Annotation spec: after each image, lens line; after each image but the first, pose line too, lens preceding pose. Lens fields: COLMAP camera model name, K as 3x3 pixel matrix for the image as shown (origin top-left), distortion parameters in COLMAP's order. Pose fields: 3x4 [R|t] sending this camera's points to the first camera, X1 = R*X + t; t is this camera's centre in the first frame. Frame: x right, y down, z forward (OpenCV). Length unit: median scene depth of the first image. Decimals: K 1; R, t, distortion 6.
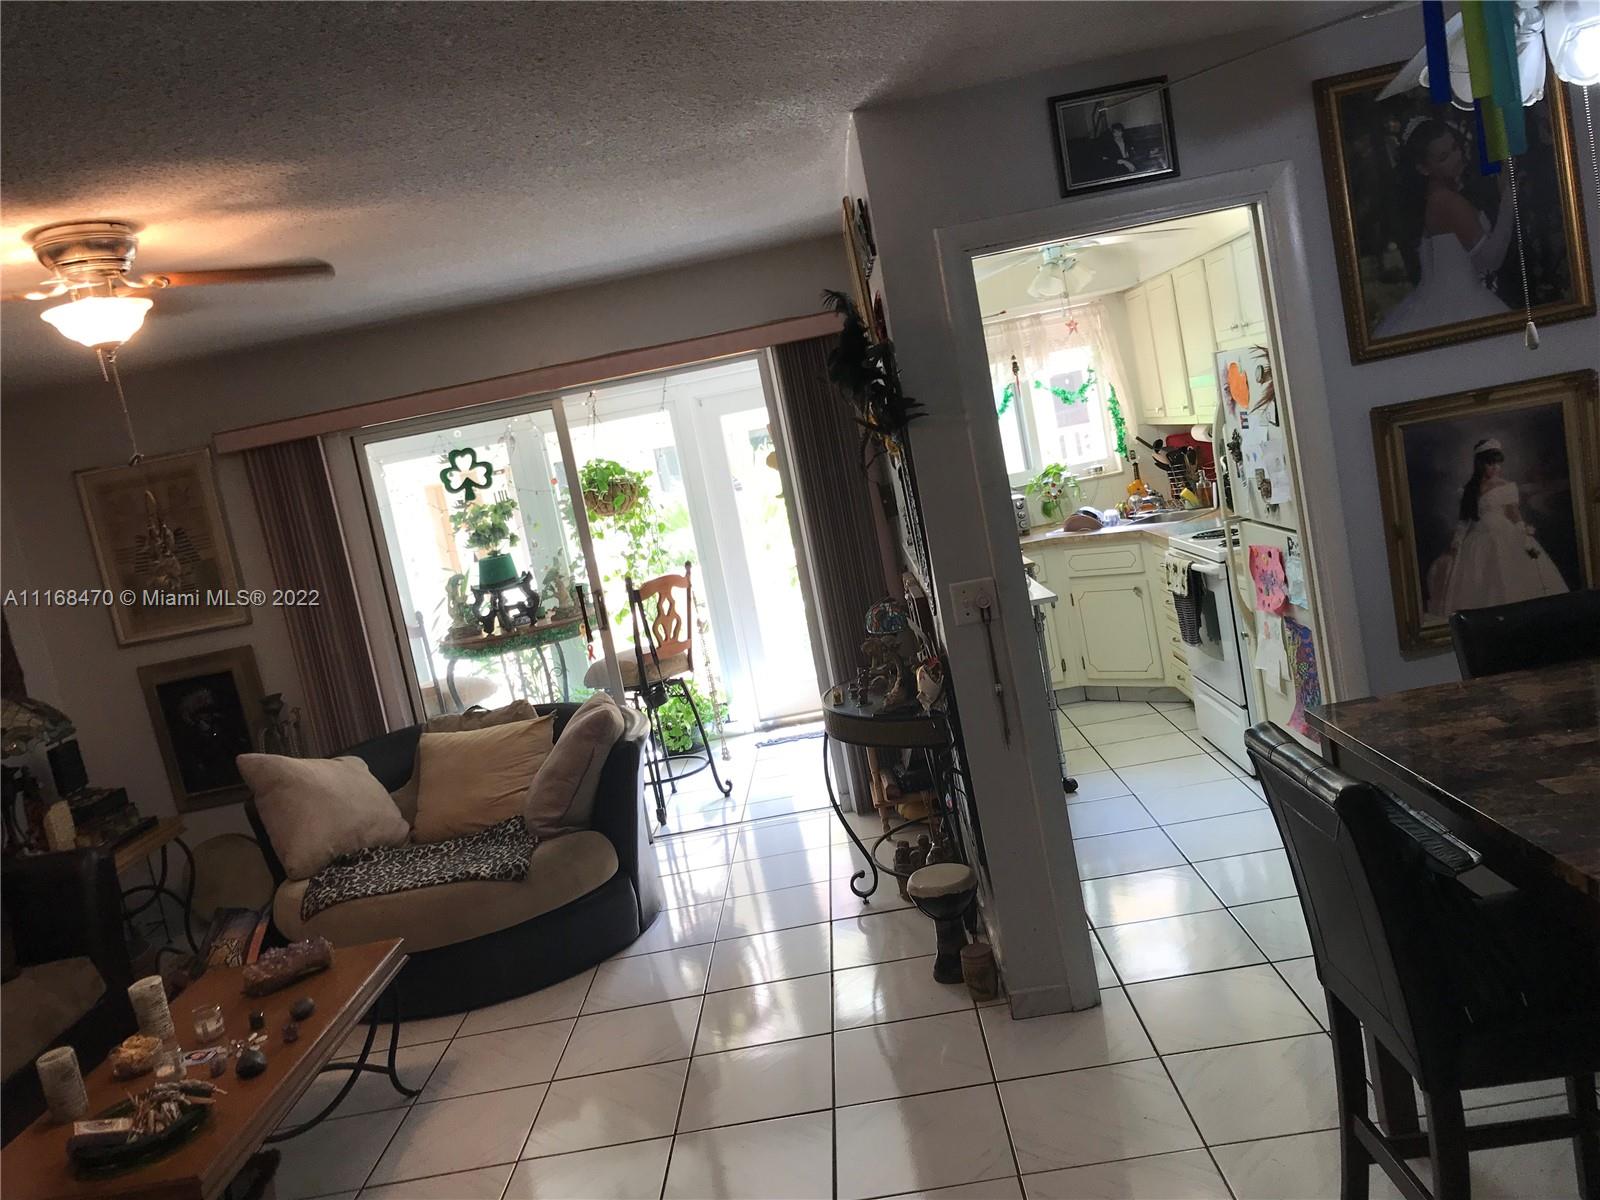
lens RADIAL K [[1311.9, 0, 801.8], [0, 1311.9, 597.8], [0, 0, 1]] dist [0.072454, -0.003812]
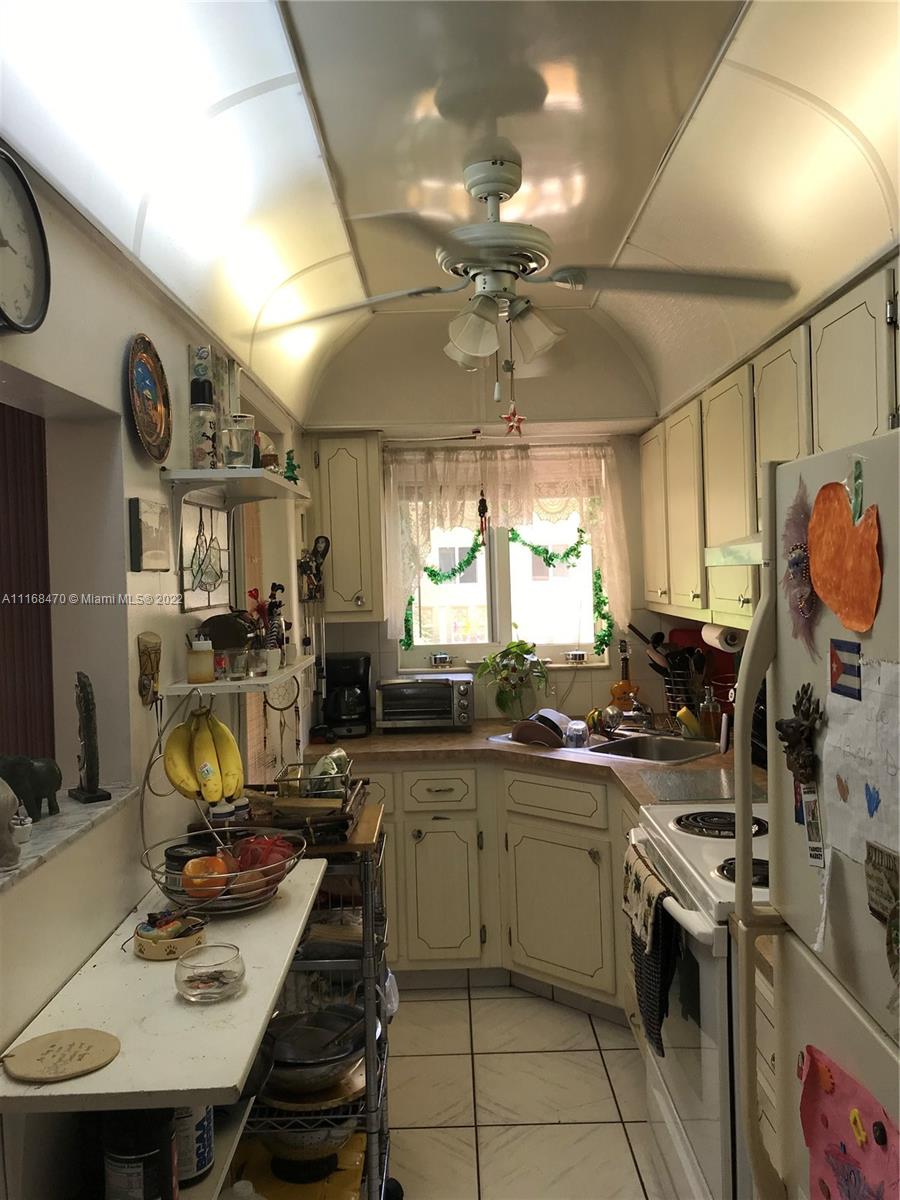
lens RADIAL K [[984.0, 0, 448.7], [0, 984.0, 600.7], [0, 0, 1]] dist [0.072454, -0.003812]
pose [[0.987494, 0.155677, 0.024914, 0.142628], [-0.152659, 0.983646, -0.095579, -0.069146], [-0.039386, 0.090580, 0.995110, 0.469662]]
